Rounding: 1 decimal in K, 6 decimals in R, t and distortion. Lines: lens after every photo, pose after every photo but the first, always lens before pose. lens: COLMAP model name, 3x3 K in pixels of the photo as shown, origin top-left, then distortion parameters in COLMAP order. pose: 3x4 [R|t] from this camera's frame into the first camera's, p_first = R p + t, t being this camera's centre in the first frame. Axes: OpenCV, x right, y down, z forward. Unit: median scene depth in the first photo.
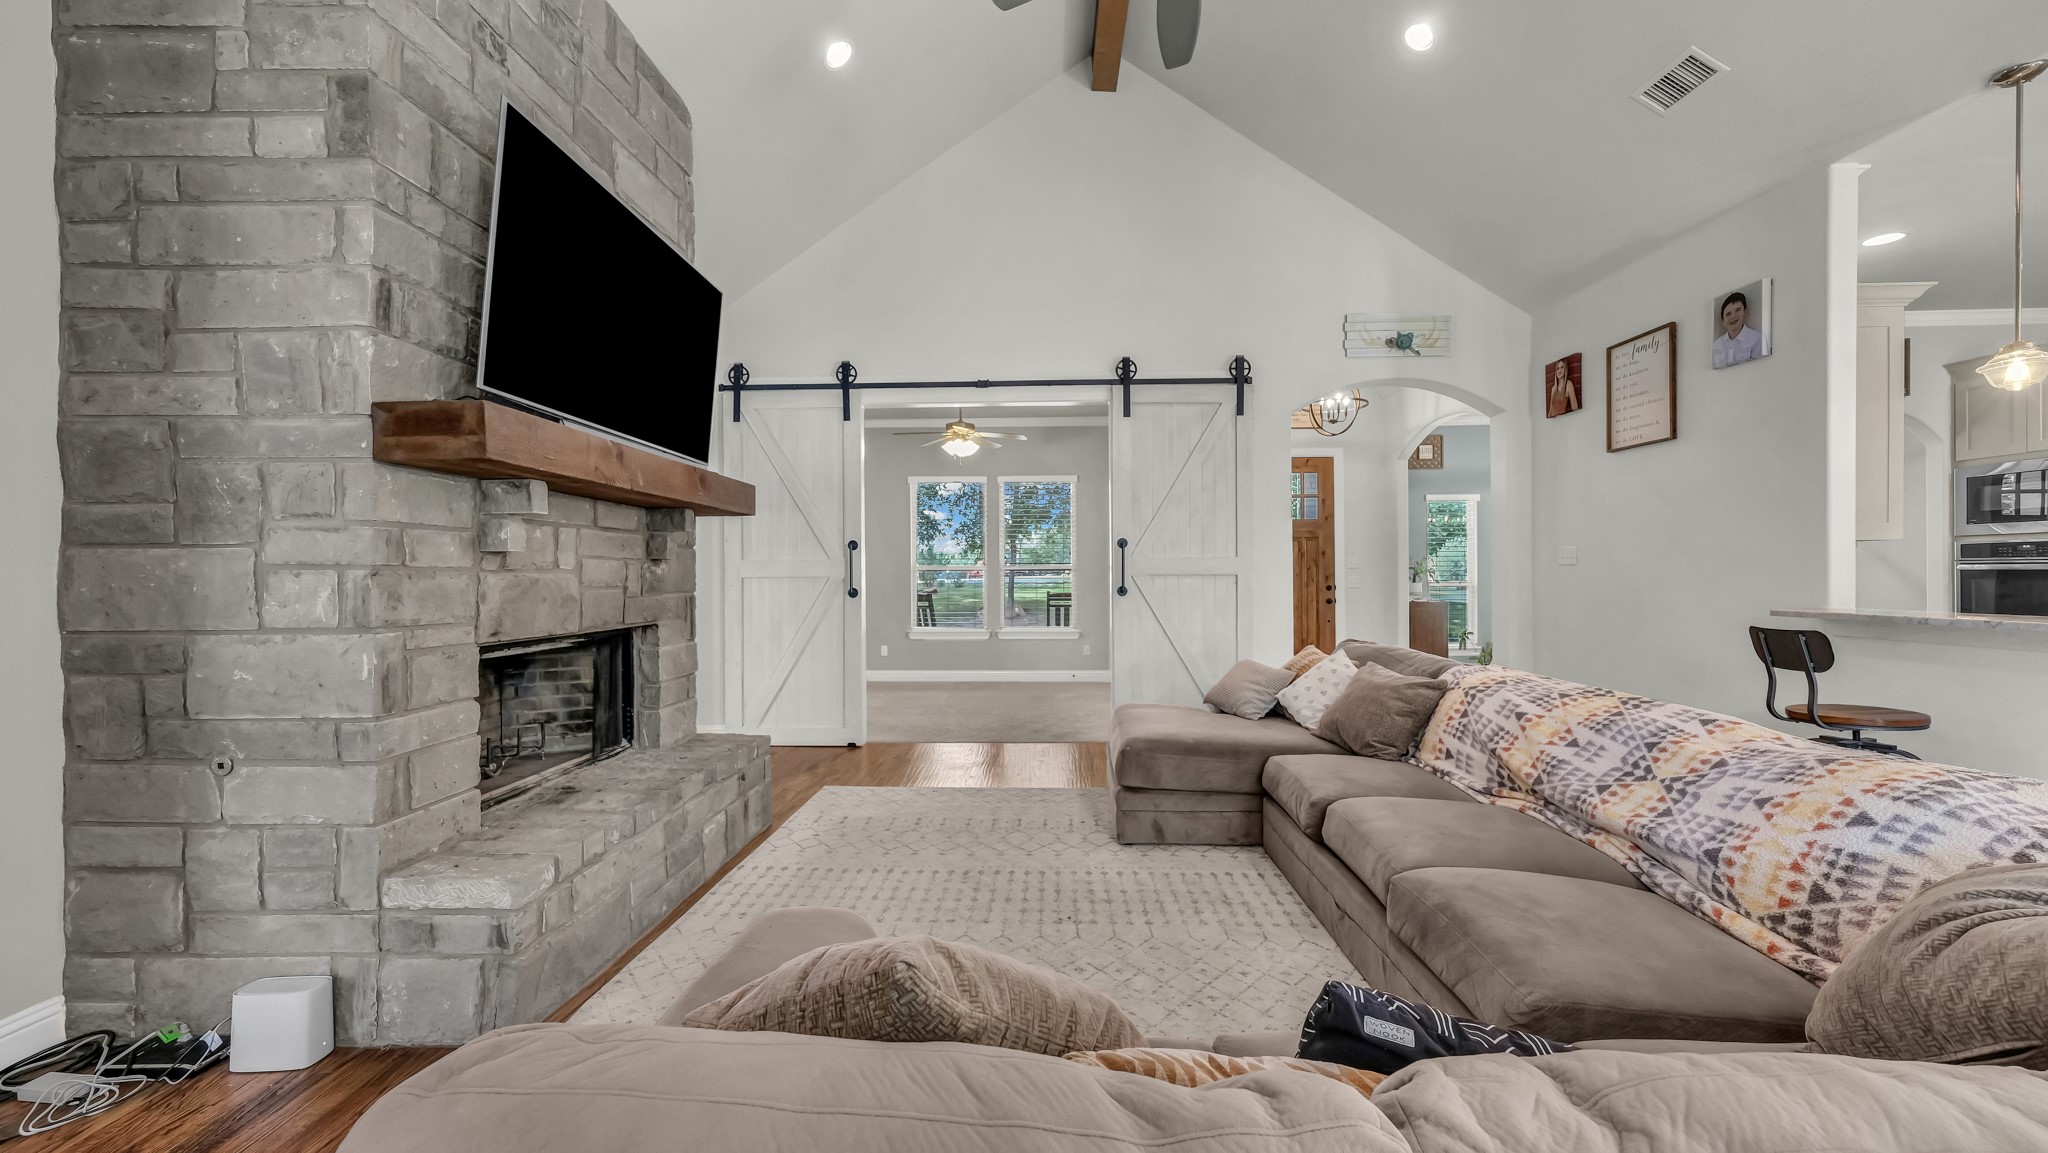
lens RADIAL K [[751.8, 0, 1012.9], [0, 751.8, 576.3], [0, 0, 1]] dist [-0.001140, 0.002191]
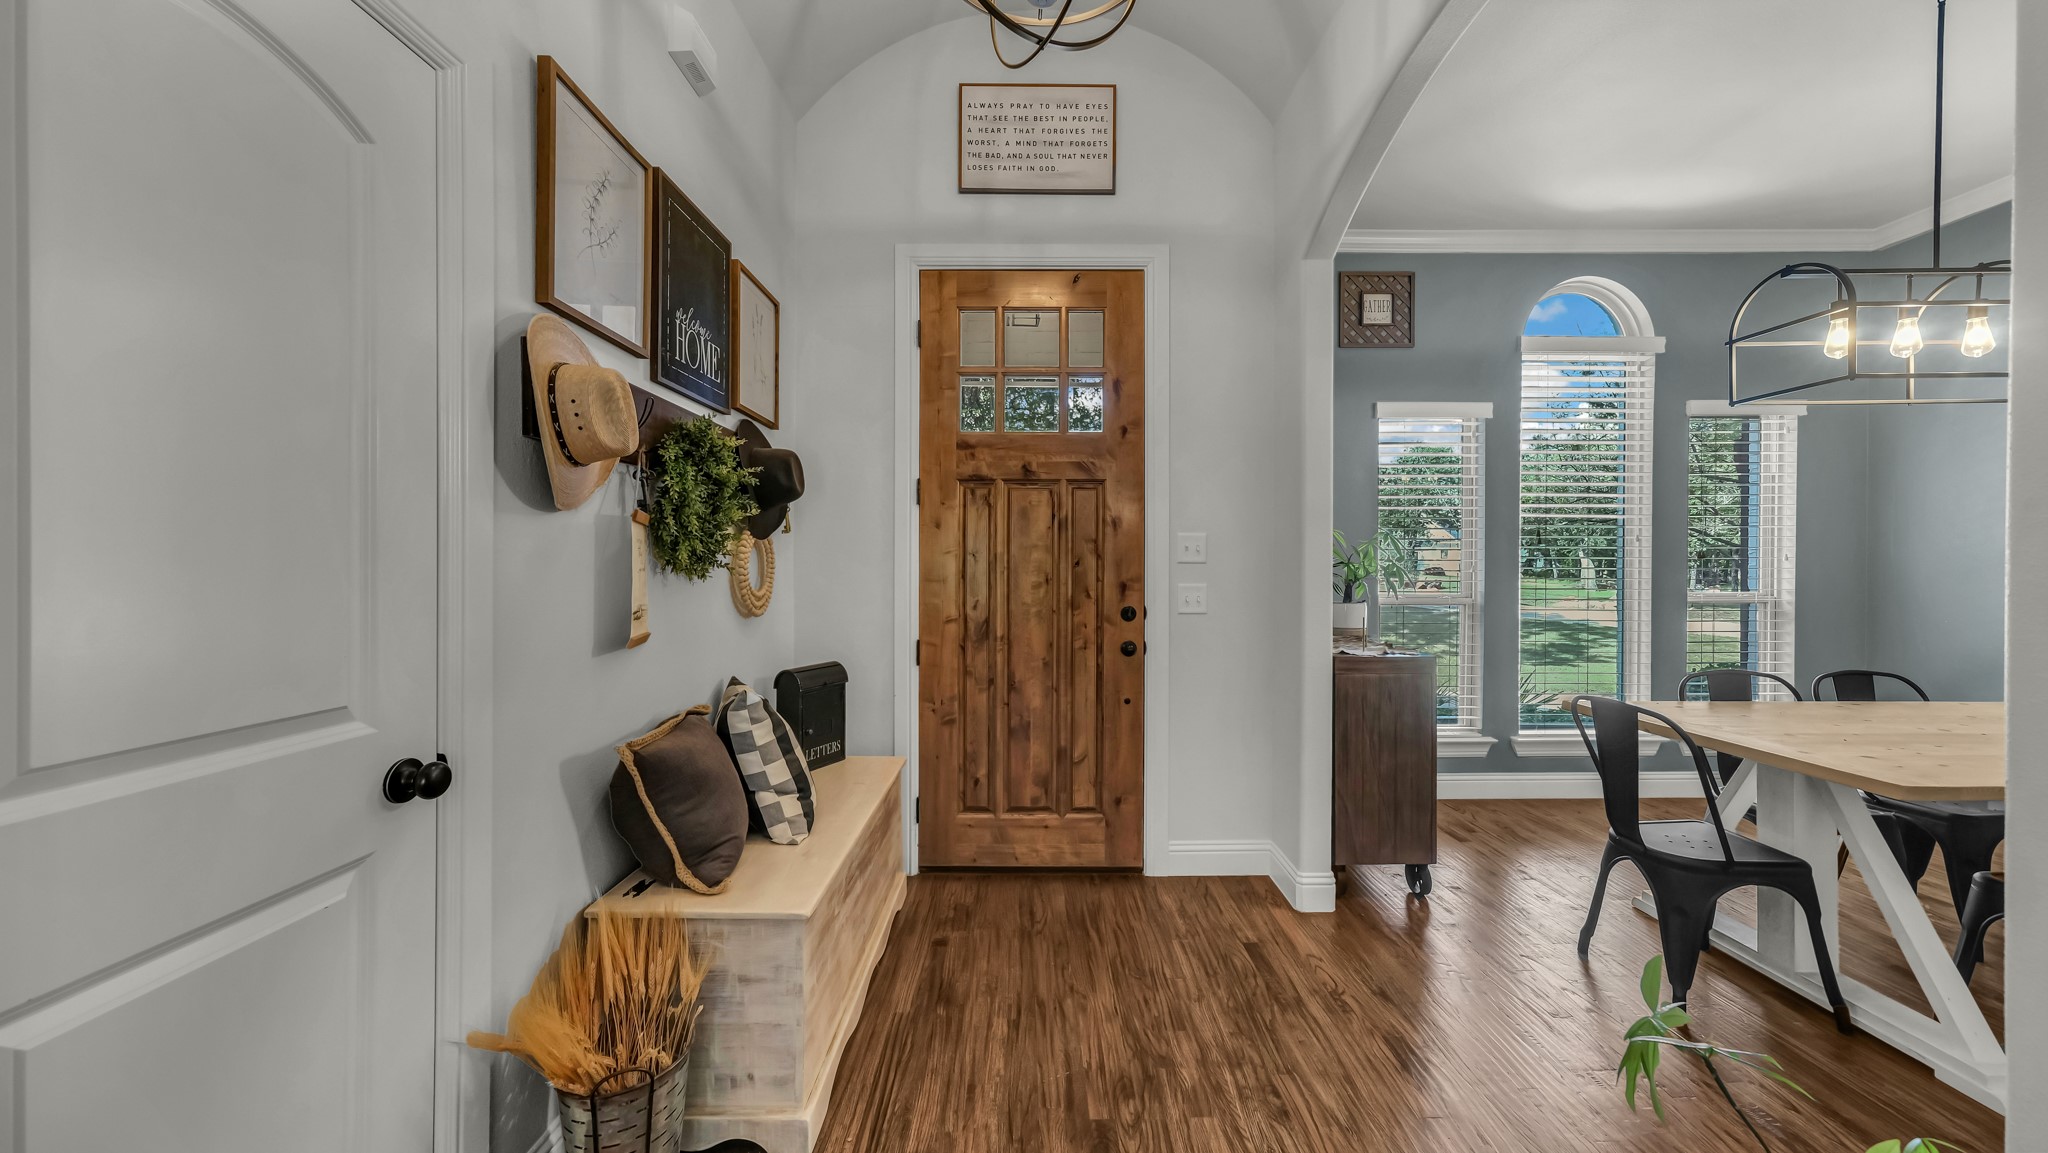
lens RADIAL K [[713.5, 0, 1040.2], [0, 713.5, 567.1], [0, 0, 1]] dist [0.014898, 0.000157]
pose [[0.998299, 0.010343, 0.057370, 0.881443], [-0.010026, 0.999933, -0.005815, -0.015350], [-0.057427, 0.005230, 0.998336, 1.591278]]
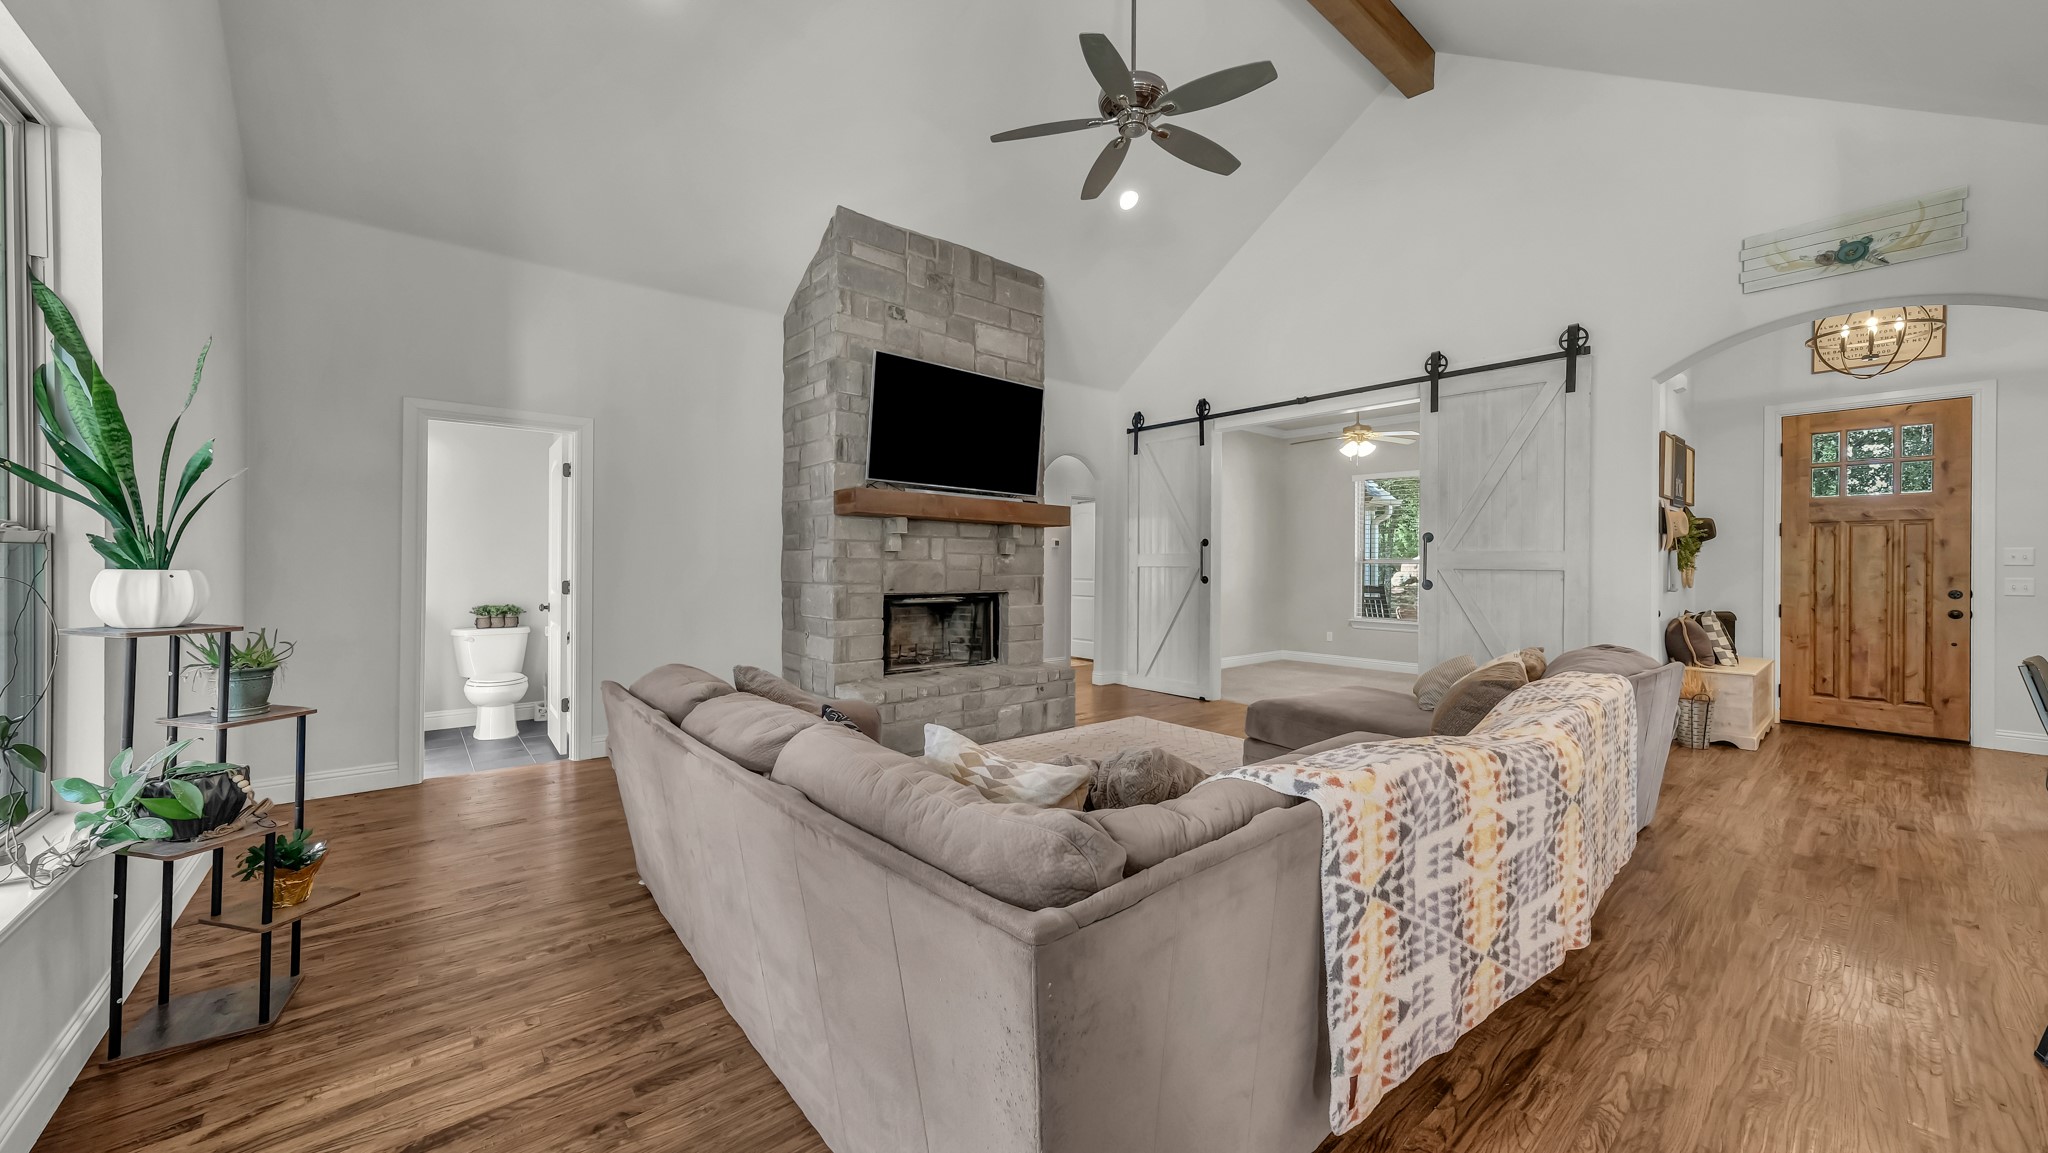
lens RADIAL K [[734.1, 0, 1041.1], [0, 734.1, 565.9], [0, 0, 1]] dist [0.014714, 0.000158]
pose [[0.684811, 0.012436, -0.728614, 0.870372], [-0.014173, 0.999893, 0.003745, -0.003955], [0.728583, 0.007762, 0.684914, -0.096463]]
